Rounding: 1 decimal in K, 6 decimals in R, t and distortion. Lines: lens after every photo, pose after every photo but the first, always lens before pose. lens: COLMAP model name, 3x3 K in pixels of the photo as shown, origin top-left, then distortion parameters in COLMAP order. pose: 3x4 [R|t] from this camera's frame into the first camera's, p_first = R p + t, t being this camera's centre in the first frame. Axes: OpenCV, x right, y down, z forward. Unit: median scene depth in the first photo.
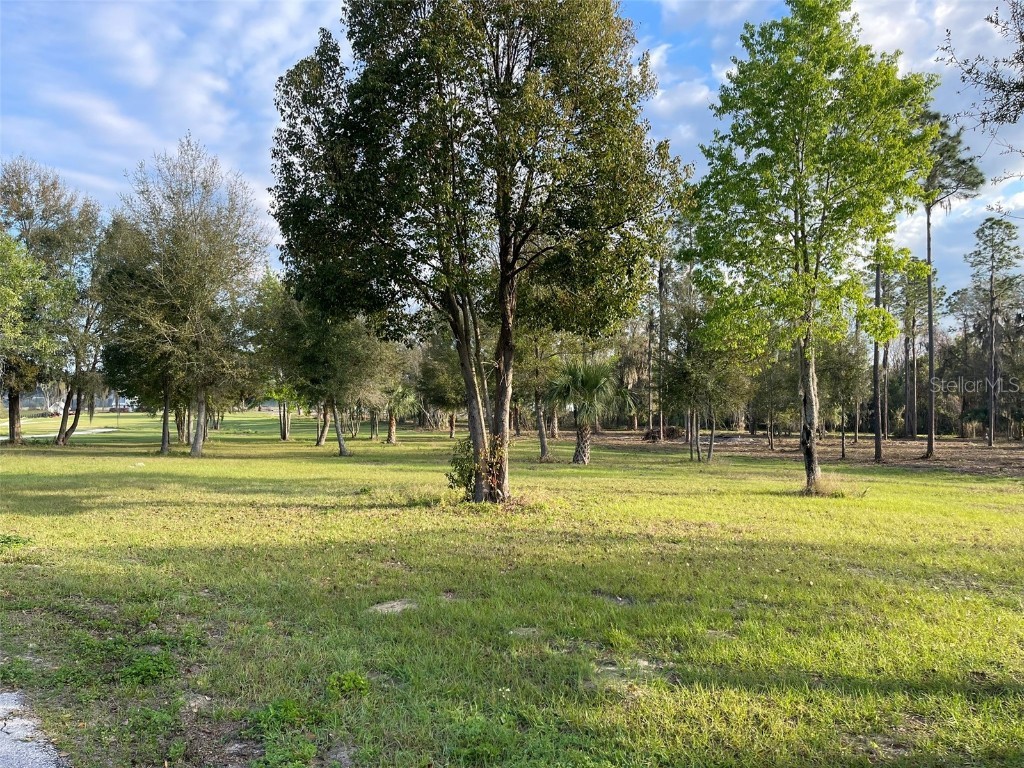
lens RADIAL K [[770.3, 0, 503.2], [0, 770.3, 389.1], [0, 0, 1]] dist [0.088311, -0.114080]
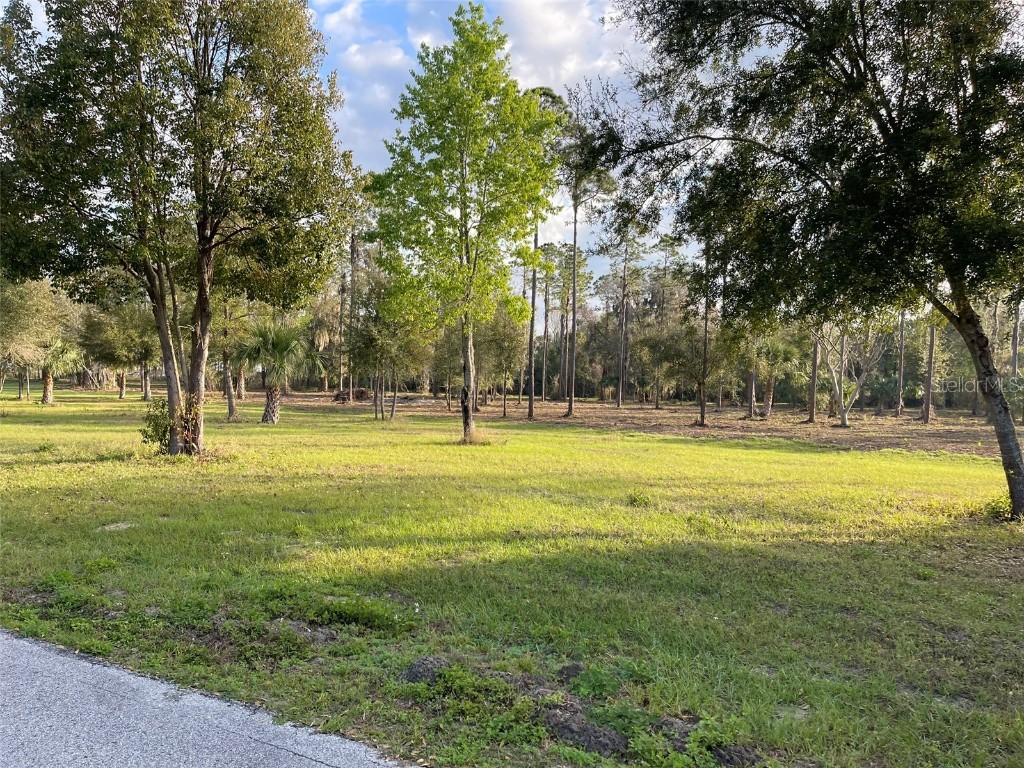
lens RADIAL K [[770.3, 0, 503.2], [0, 770.3, 389.1], [0, 0, 1]] dist [0.088311, -0.114080]
pose [[0.923333, 0.010645, 0.383852, -0.017327], [-0.029421, 0.998638, 0.043077, -0.004947], [-0.382871, -0.051068, 0.922389, -0.127340]]
